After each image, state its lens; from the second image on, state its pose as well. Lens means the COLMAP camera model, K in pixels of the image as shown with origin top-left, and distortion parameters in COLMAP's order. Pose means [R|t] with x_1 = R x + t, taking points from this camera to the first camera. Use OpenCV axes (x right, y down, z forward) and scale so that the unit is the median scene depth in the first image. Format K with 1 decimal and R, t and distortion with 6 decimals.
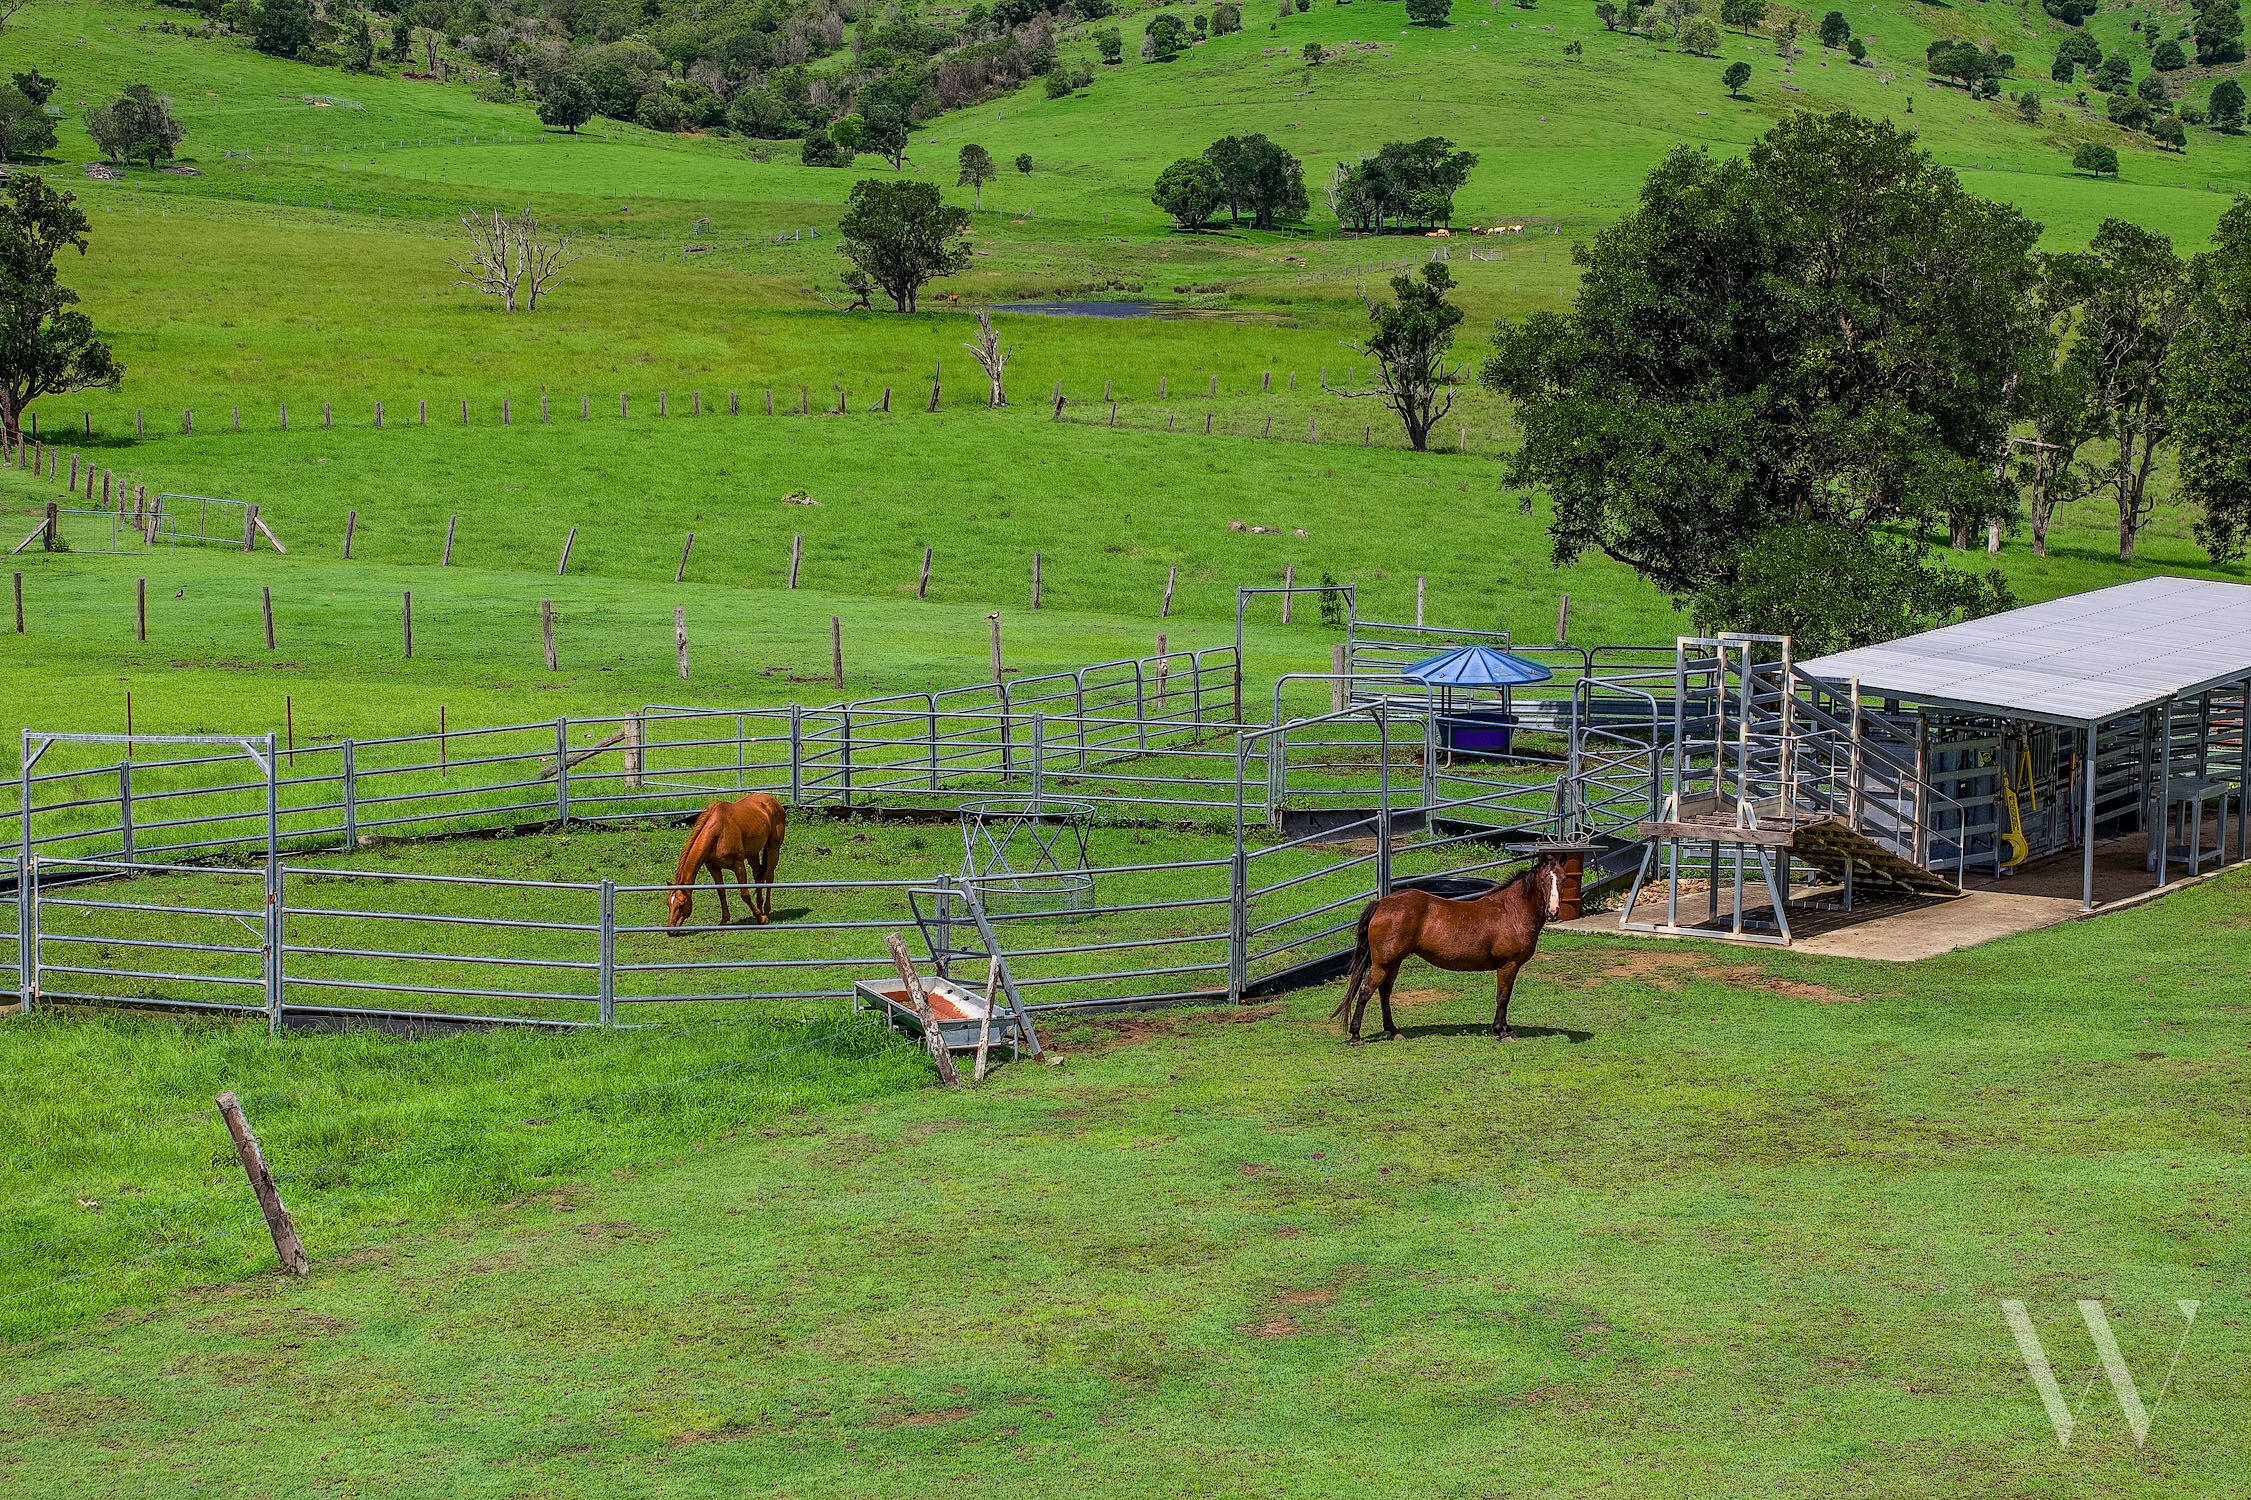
lens RADIAL K [[4498.6, 0, 1125.5], [0, 4498.6, 750.0], [0, 0, 1]] dist [-0.088509, -0.266760]
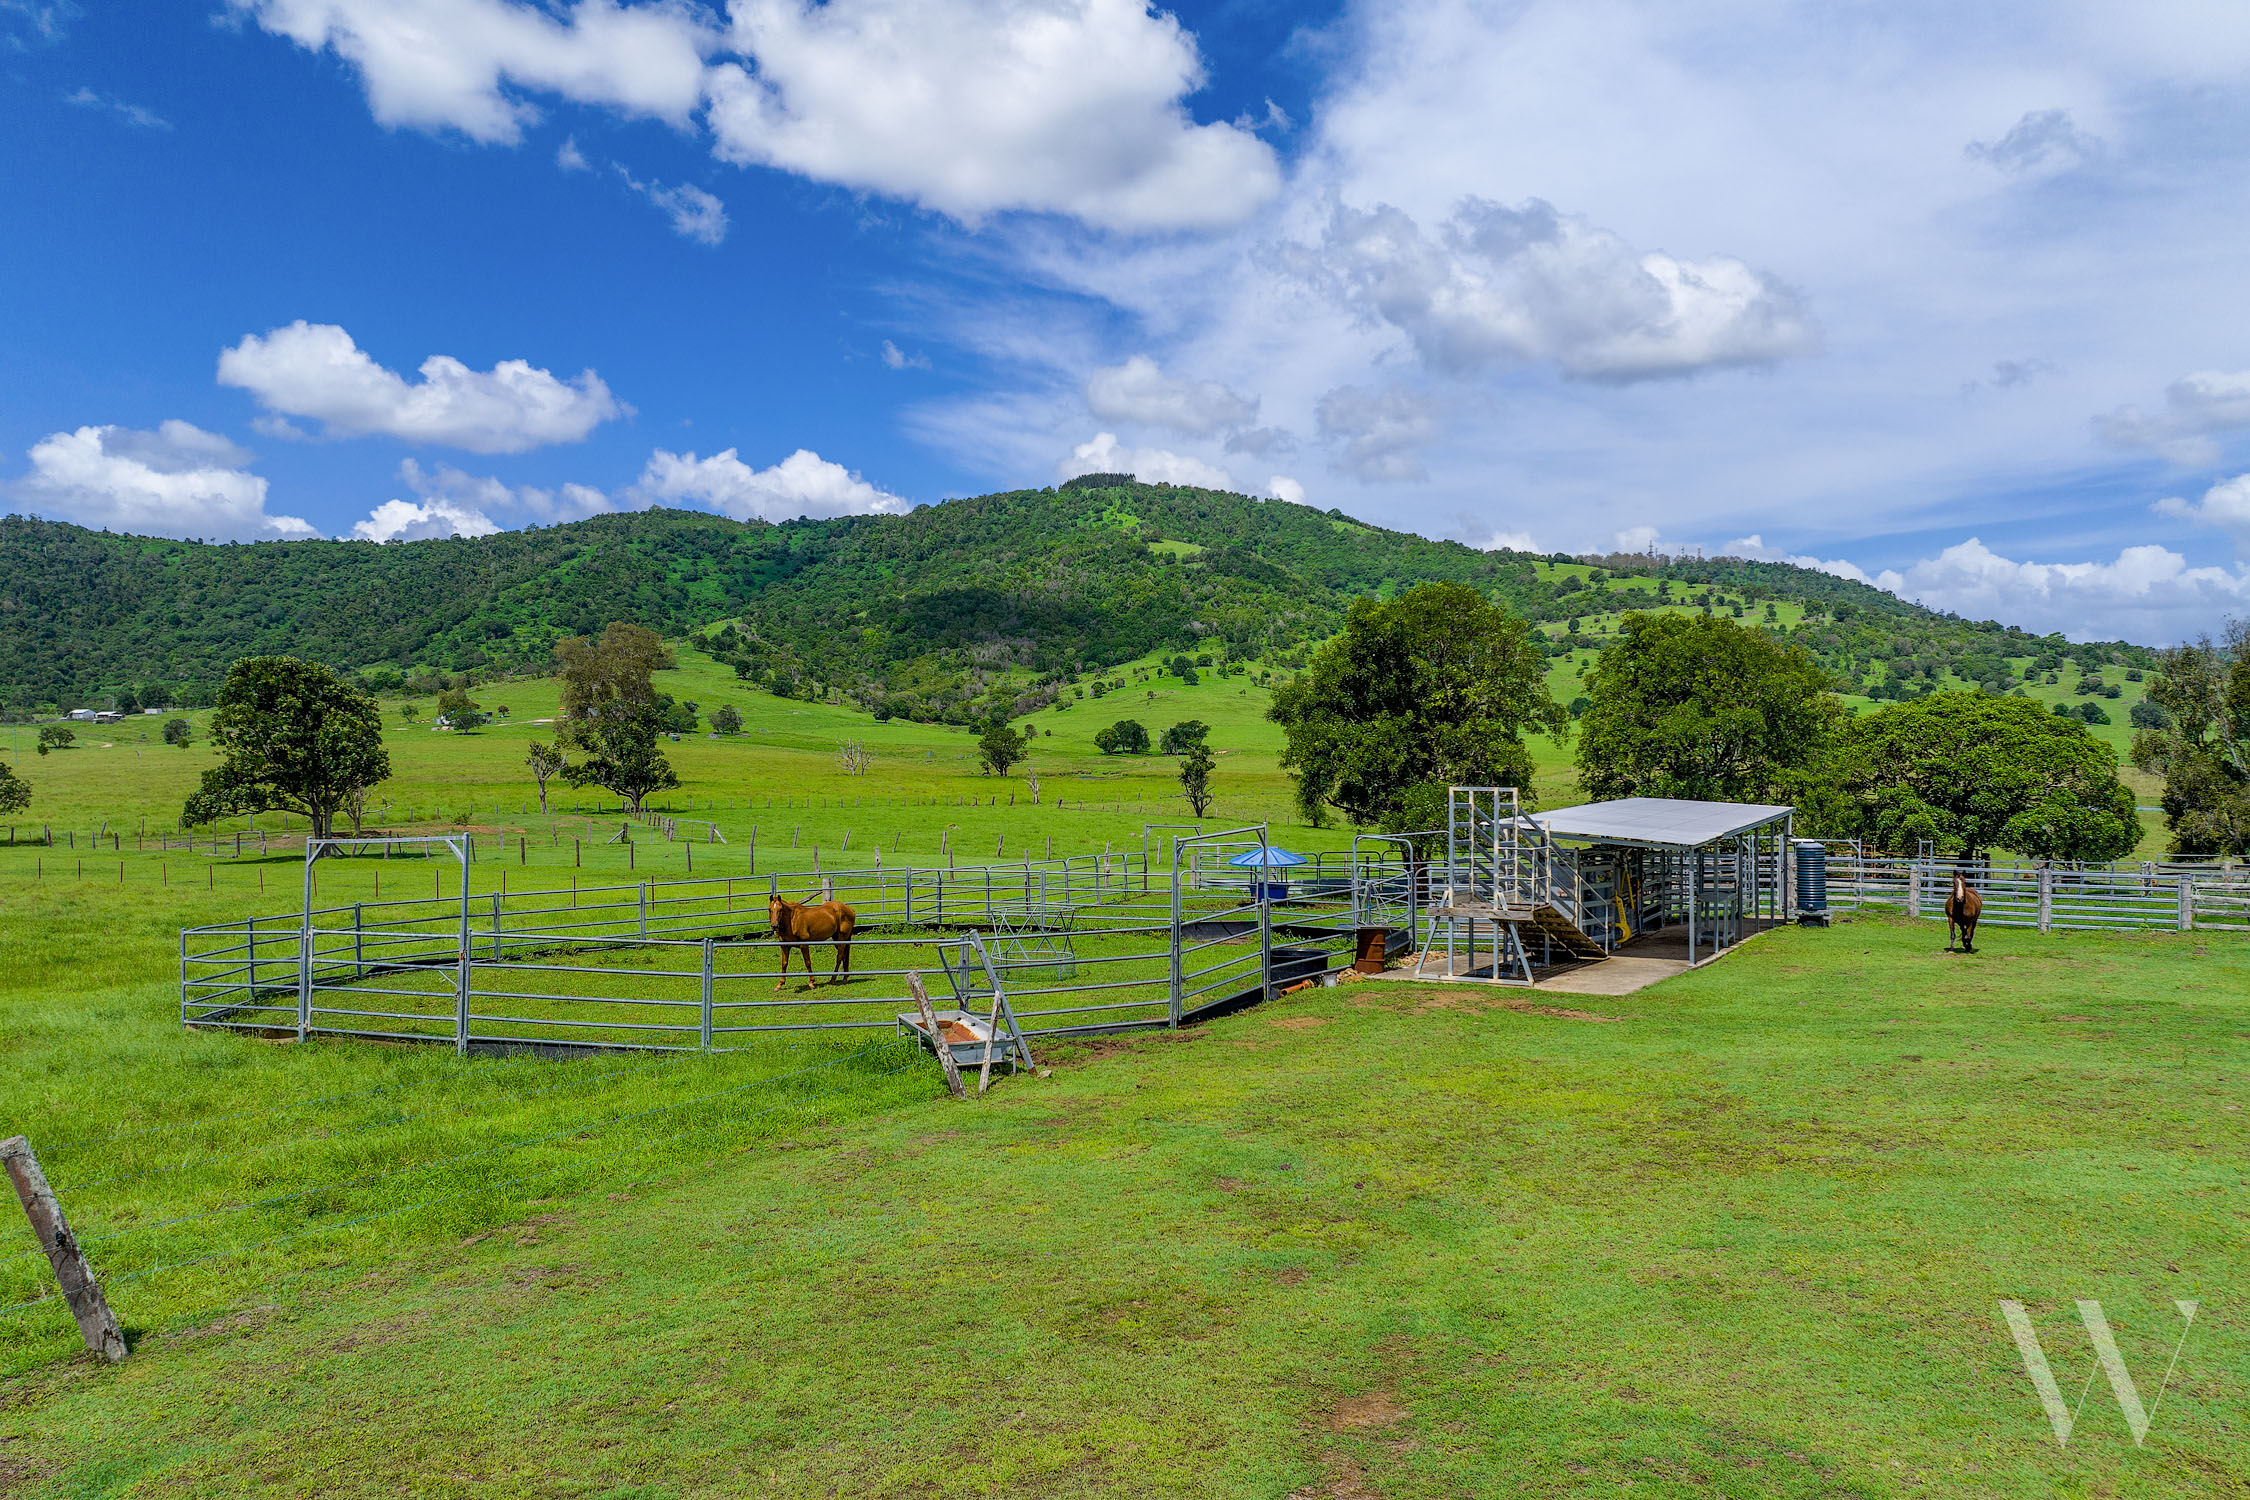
lens RADIAL K [[1484.6, 0, 1125.0], [0, 1484.6, 750.0], [0, 0, 1]] dist [0.003728, -0.107790]
pose [[0.999588, -0.006359, 0.027979, -0.003357], [0.010073, 0.990838, -0.134680, 0.028601], [-0.026866, 0.134907, 0.990494, 0.465367]]
